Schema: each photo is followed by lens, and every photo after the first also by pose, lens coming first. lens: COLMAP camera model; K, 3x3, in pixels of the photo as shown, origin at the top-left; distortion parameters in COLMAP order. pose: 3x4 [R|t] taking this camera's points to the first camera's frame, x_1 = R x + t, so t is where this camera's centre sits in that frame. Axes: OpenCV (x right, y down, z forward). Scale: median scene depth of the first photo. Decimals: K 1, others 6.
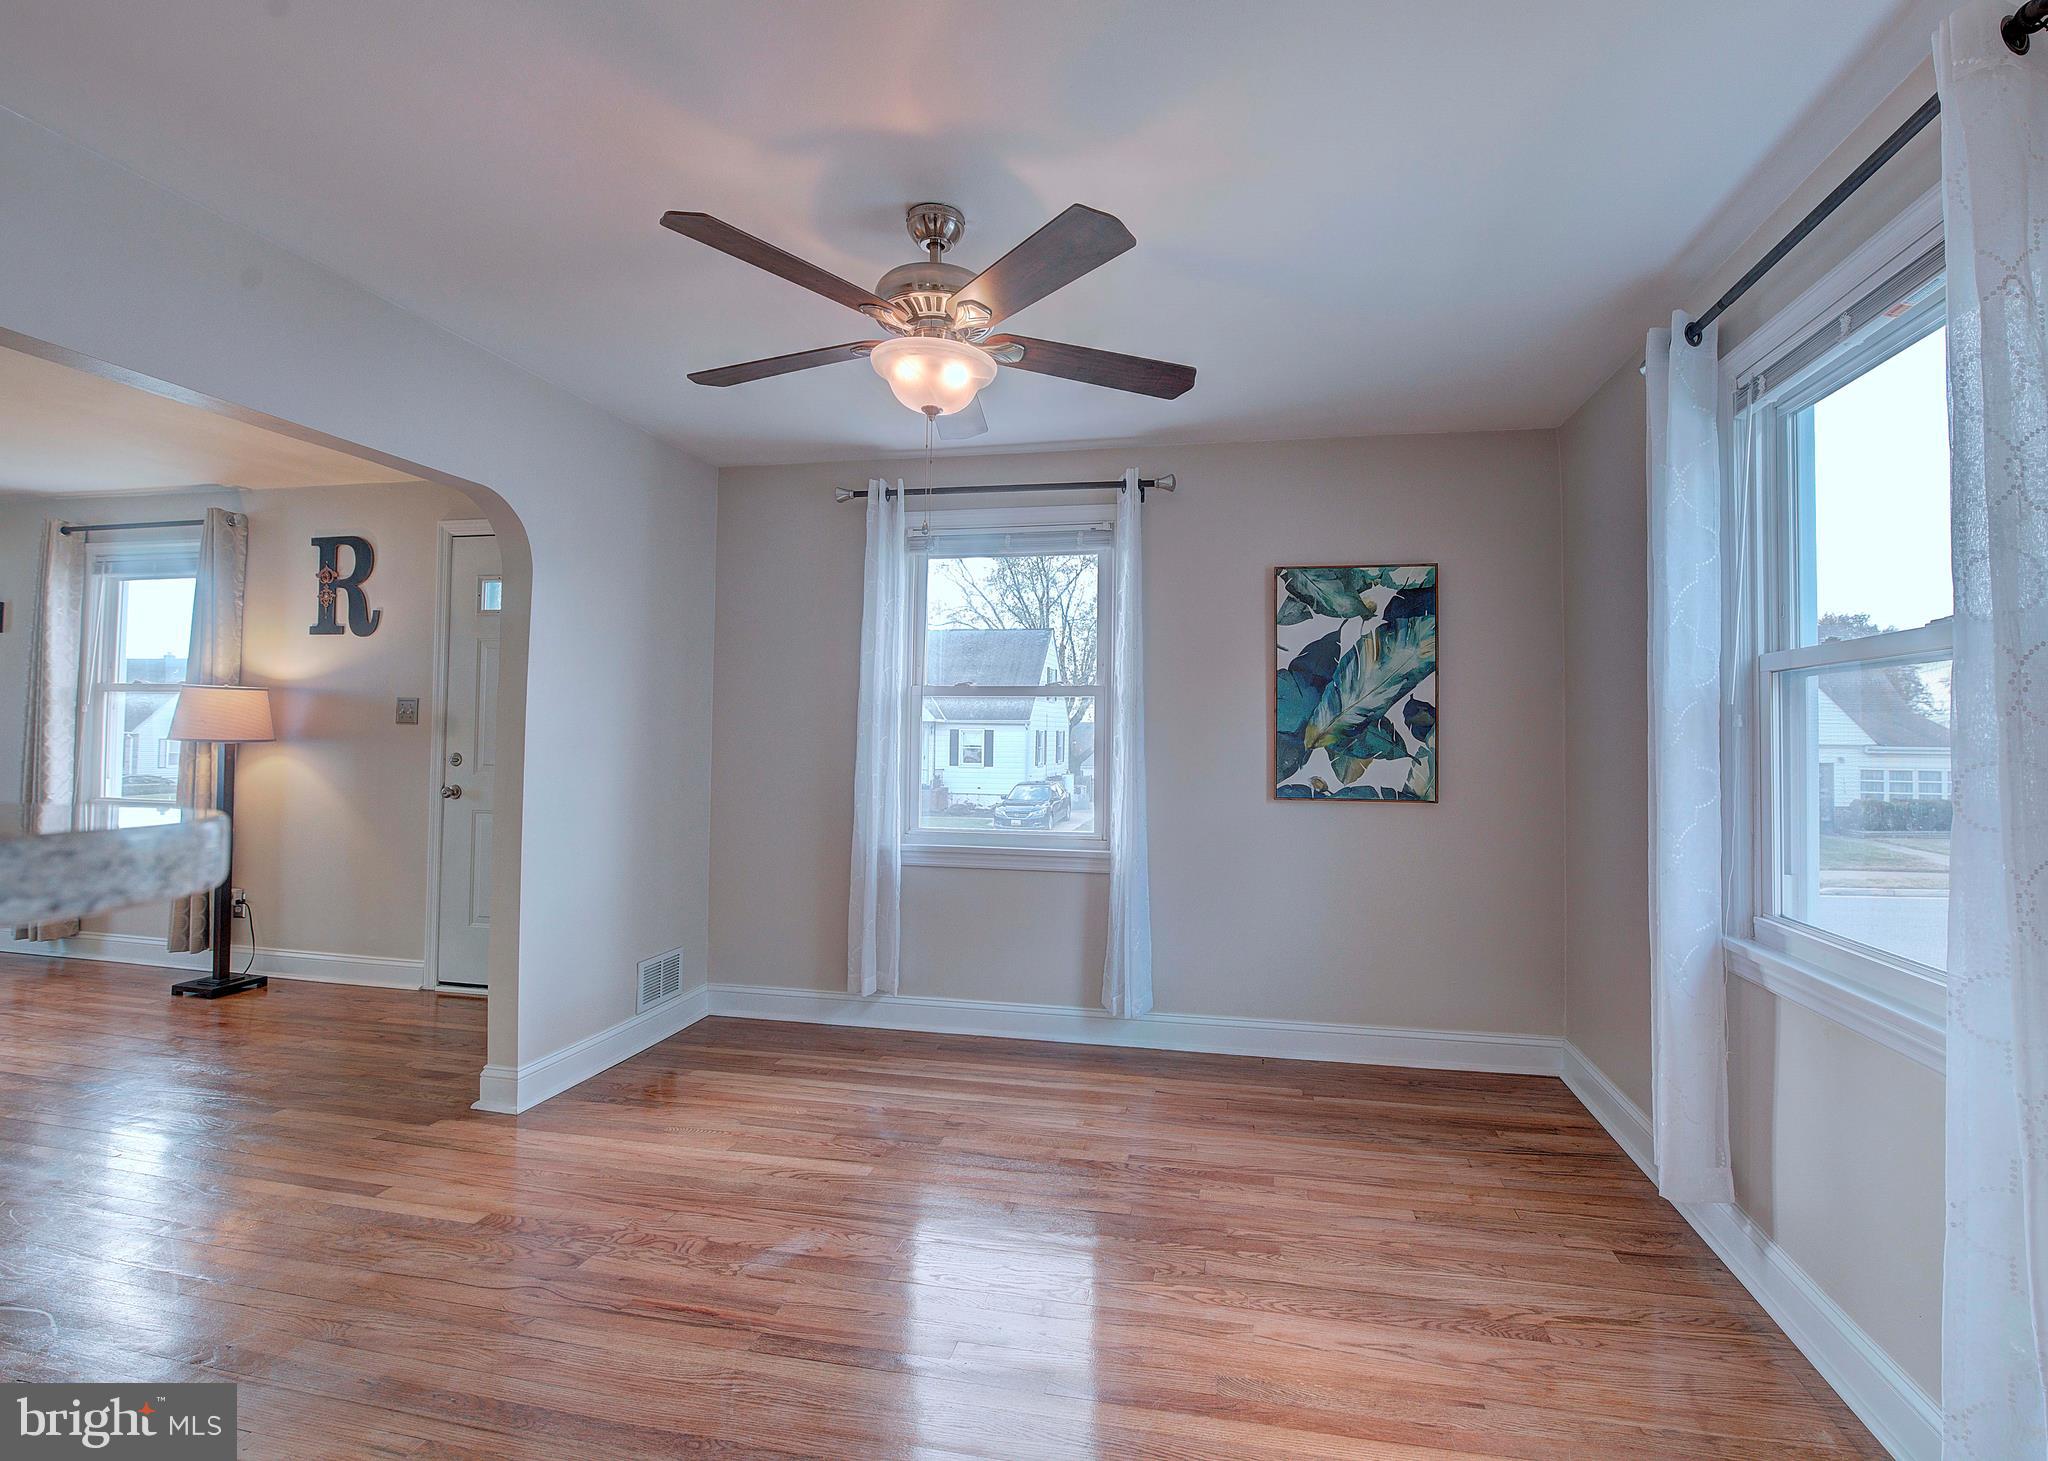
lens RADIAL K [[921.1, 0, 1066.3], [0, 921.1, 705.8], [0, 0, 1]] dist [-0.017828, -0.000151]
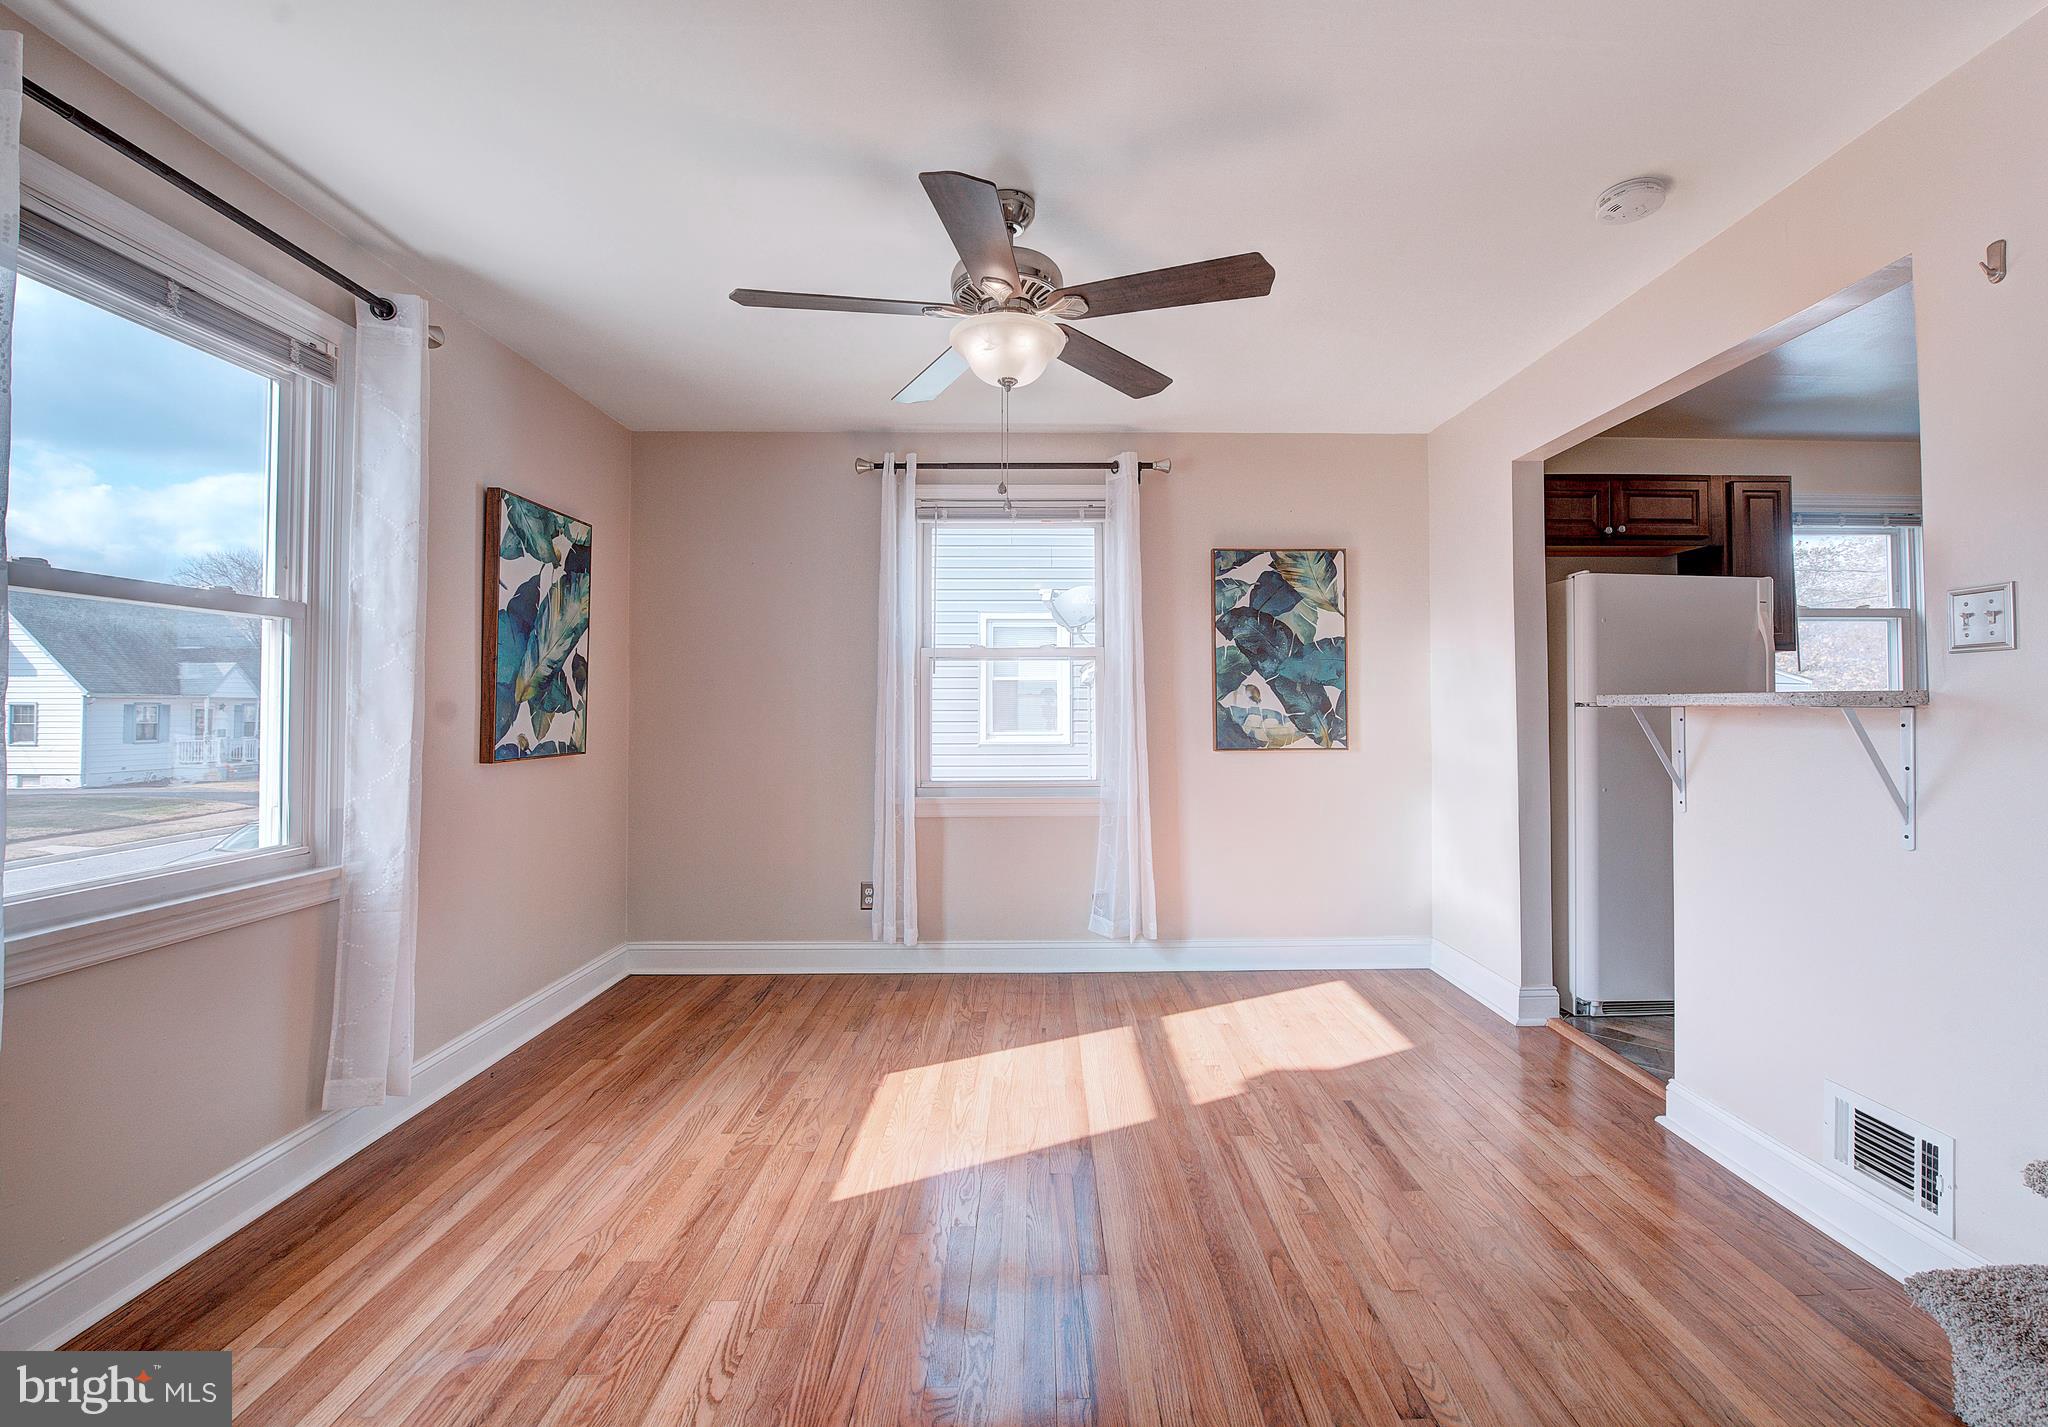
lens RADIAL K [[902.2, 0, 1065.9], [0, 902.2, 700.1], [0, 0, 1]] dist [-0.014259, -0.000259]
pose [[-0.229474, -0.001866, 0.973313, -0.710446], [-0.031365, 0.999493, -0.005479, 0.032623], [-0.972809, -0.031785, -0.229416, 0.694519]]
